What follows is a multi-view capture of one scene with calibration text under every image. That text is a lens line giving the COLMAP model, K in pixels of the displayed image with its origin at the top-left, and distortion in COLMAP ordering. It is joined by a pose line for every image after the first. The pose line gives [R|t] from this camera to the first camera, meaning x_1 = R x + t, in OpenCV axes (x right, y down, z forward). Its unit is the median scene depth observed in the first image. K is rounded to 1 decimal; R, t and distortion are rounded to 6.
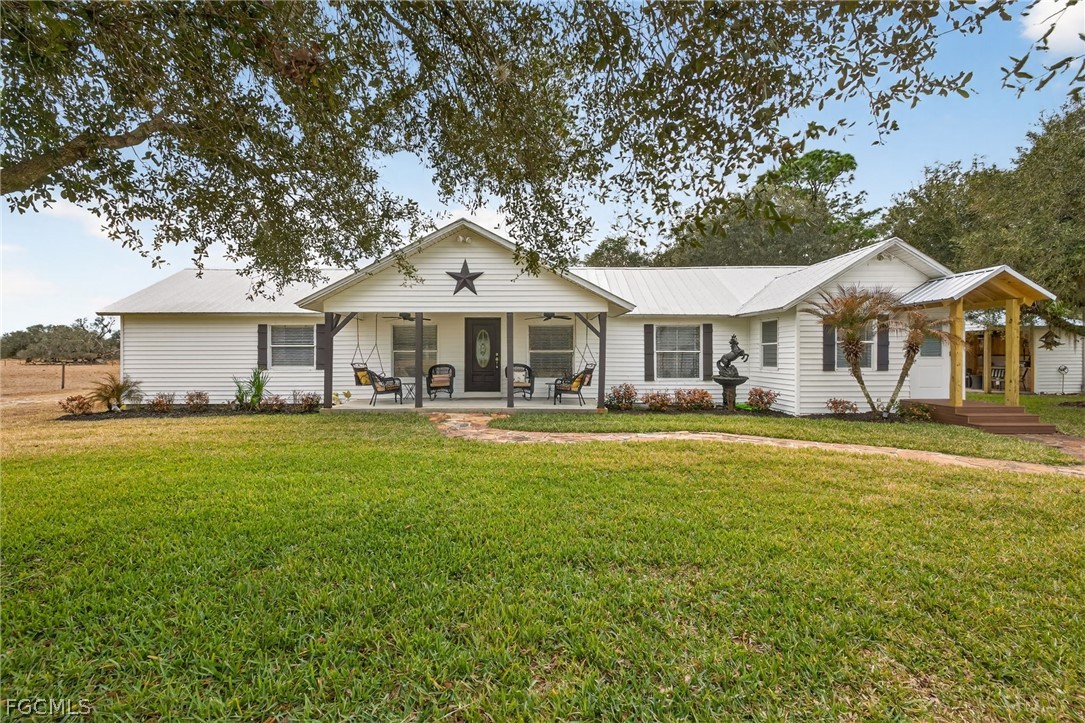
lens RADIAL K [[494.1, 0, 543.3], [0, 494.1, 358.8], [0, 0, 1]] dist [0.001073, 0.000723]
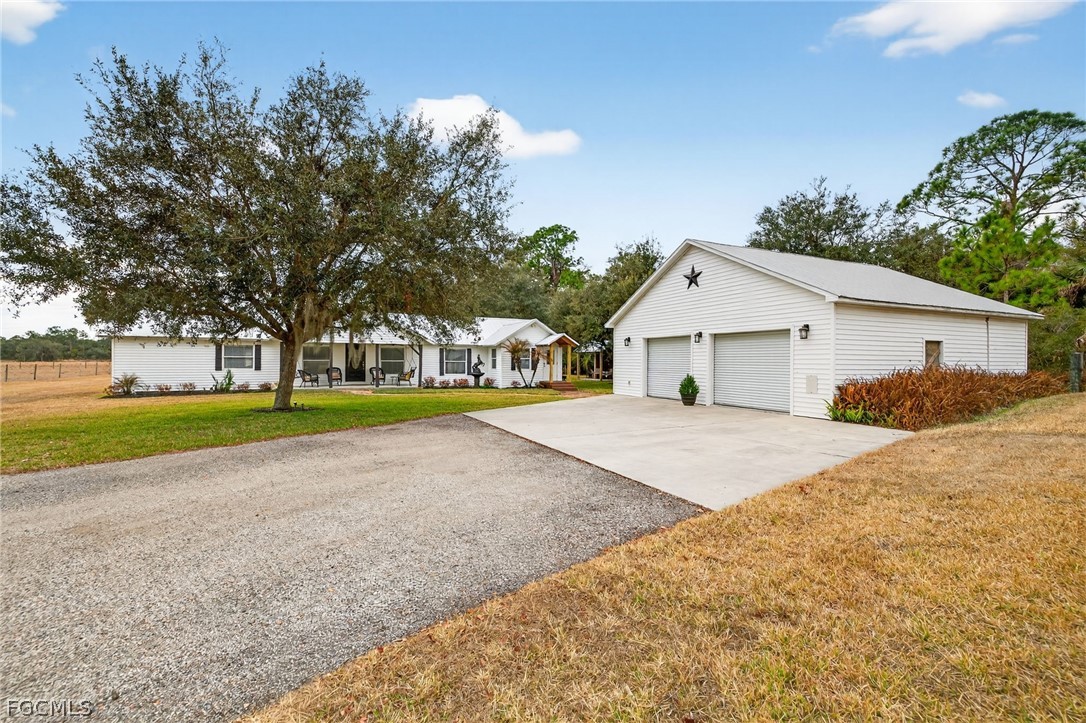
lens RADIAL K [[494.6, 0, 544.9], [0, 494.6, 361.5], [0, 0, 1]] dist [0.001073, 0.000723]
pose [[0.916573, 0.005293, 0.399833, -0.240374], [-0.003476, 0.999980, -0.005270, -0.005431], [-0.399853, 0.003441, 0.916573, -1.183227]]
